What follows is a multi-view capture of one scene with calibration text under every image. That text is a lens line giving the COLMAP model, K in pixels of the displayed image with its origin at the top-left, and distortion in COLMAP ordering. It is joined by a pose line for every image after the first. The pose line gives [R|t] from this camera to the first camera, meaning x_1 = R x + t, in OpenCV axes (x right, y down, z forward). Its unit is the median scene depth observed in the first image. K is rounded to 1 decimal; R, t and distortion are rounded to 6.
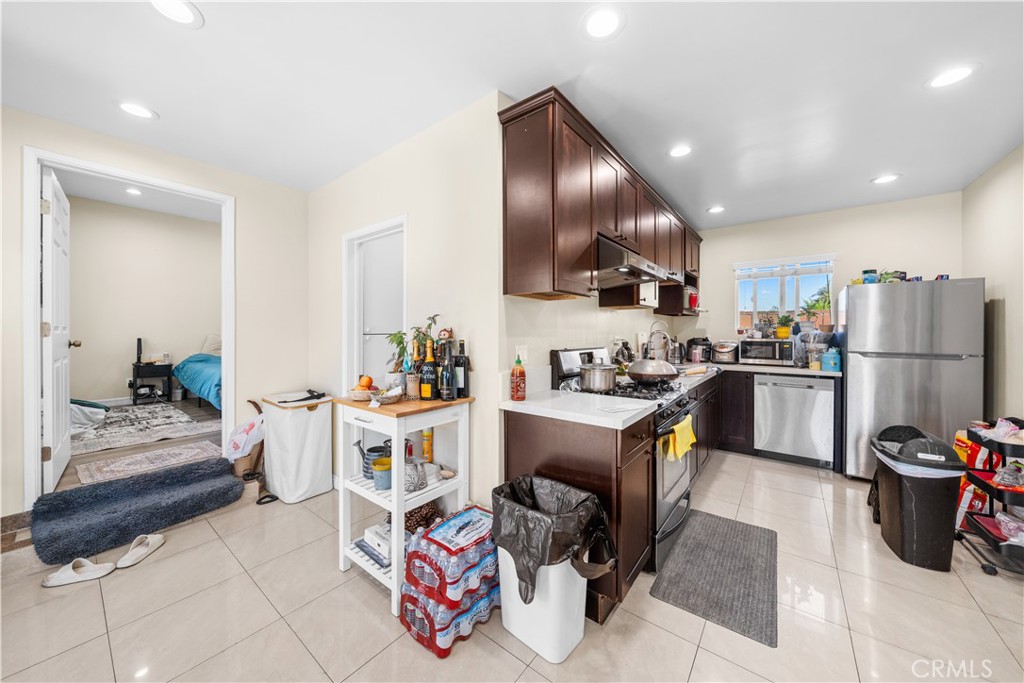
lens RADIAL K [[358.9, 0, 508.2], [0, 358.9, 330.5], [0, 0, 1]] dist [-0.000141, -0.000159]
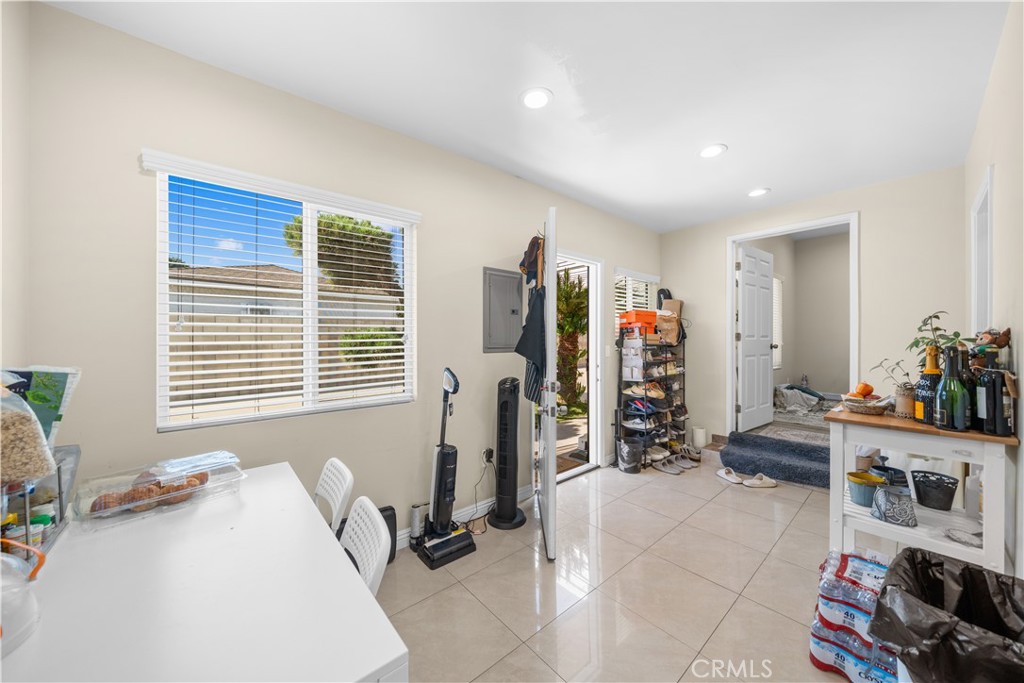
lens RADIAL K [[349.5, 0, 506.1], [0, 349.5, 339.8], [0, 0, 1]] dist [-0.000652, -0.000063]
pose [[-0.188433, -0.002078, -0.982084, 0.385319], [0.005474, 0.999980, -0.003166, 0.006319], [0.982071, -0.005973, -0.188418, 0.144808]]
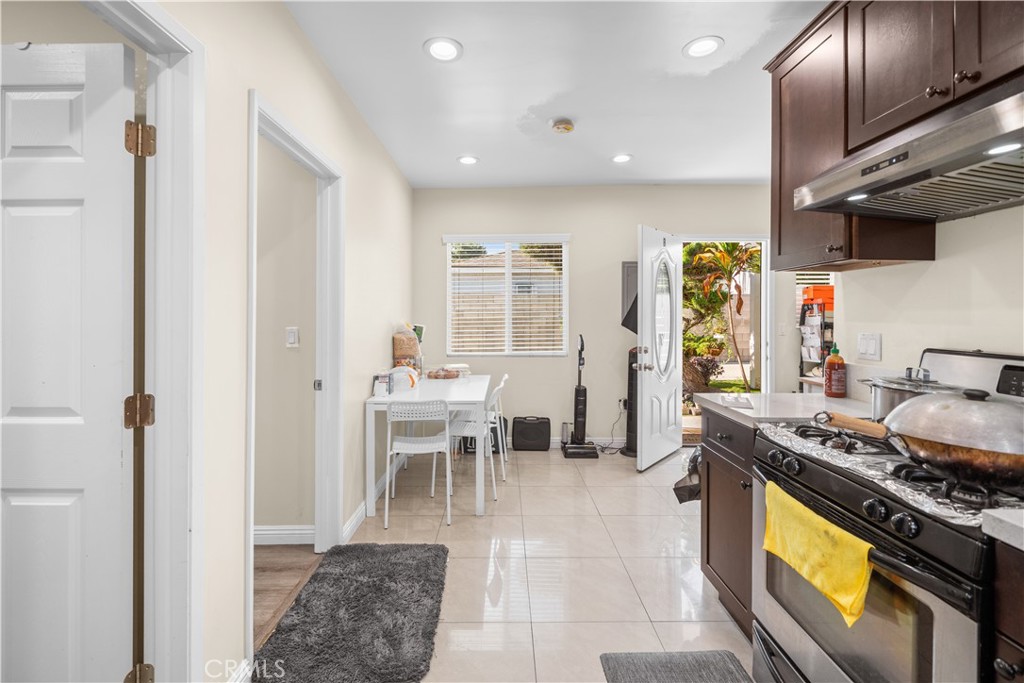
lens RADIAL K [[449.3, 0, 511.5], [0, 449.3, 315.3], [0, 0, 1]] dist [-0.000570, -0.000049]
pose [[-0.774187, -0.003524, -0.632947, 0.715836], [-0.002050, 0.999993, -0.003061, 0.004635], [0.632954, -0.001073, -0.774189, 0.755036]]
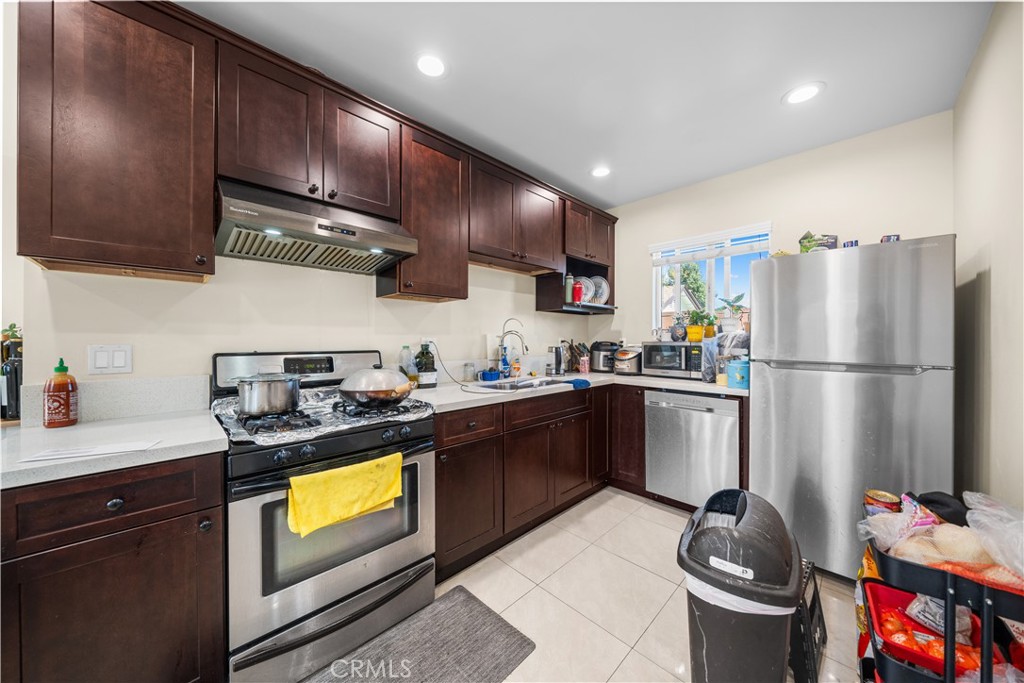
lens RADIAL K [[349.5, 0, 506.1], [0, 349.5, 339.8], [0, 0, 1]] dist [-0.000652, -0.000063]
pose [[0.991938, -0.000275, -0.126723, 0.524158], [0.000814, 0.999991, 0.004206, 0.016843], [0.126720, -0.004275, 0.991929, 0.267583]]
